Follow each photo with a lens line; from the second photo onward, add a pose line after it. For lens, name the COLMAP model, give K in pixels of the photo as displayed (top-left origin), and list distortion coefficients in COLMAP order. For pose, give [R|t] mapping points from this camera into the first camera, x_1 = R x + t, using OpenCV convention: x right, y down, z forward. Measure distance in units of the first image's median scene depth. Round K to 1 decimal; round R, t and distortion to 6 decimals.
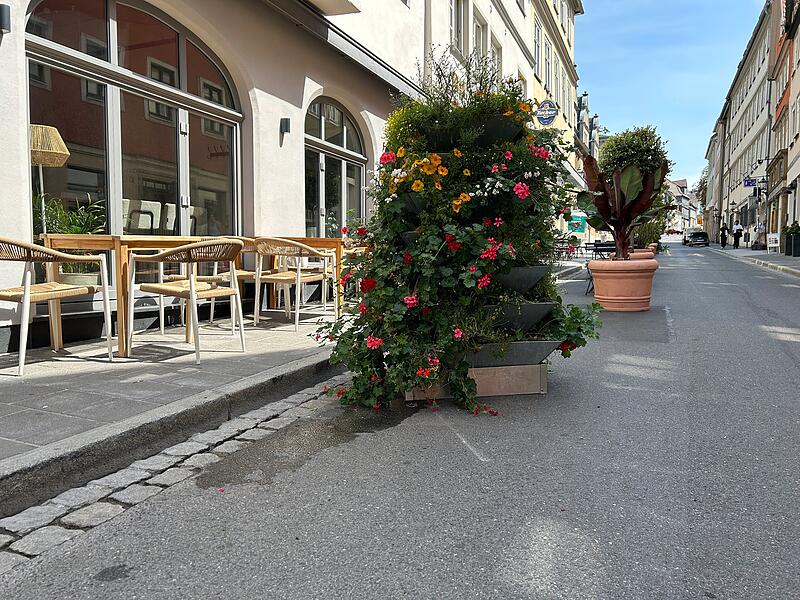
lens RADIAL K [[604.4, 0, 401.5], [0, 604.4, 294.6], [0, 0, 1]] dist [0.064612, -0.069639]
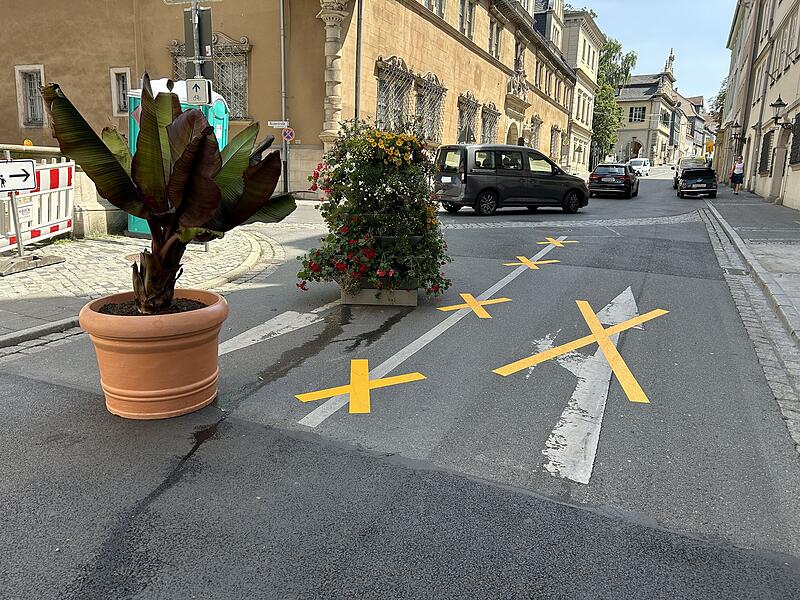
lens RADIAL K [[604.4, 0, 401.5], [0, 604.4, 294.6], [0, 0, 1]] dist [0.064612, -0.069639]
pose [[0.999626, 0.025867, -0.008898, 0.231219], [-0.024561, 0.991933, 0.124359, -0.051336], [0.012043, -0.124094, 0.992197, 0.449961]]
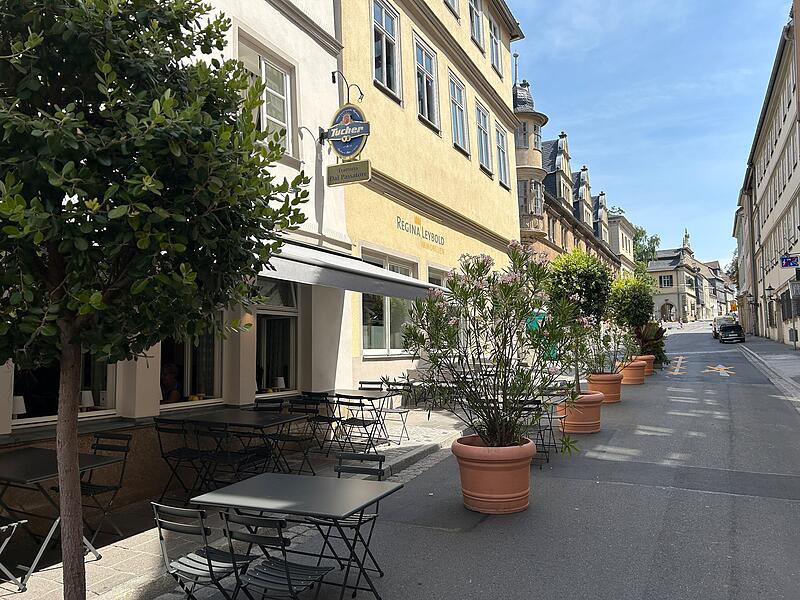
lens RADIAL K [[604.4, 0, 401.5], [0, 604.4, 294.6], [0, 0, 1]] dist [0.064612, -0.069639]
pose [[0.998167, -0.027305, -0.054004, 0.092885], [0.019145, 0.989068, -0.146212, -0.029347], [0.057406, 0.144910, 0.987778, 0.164209]]
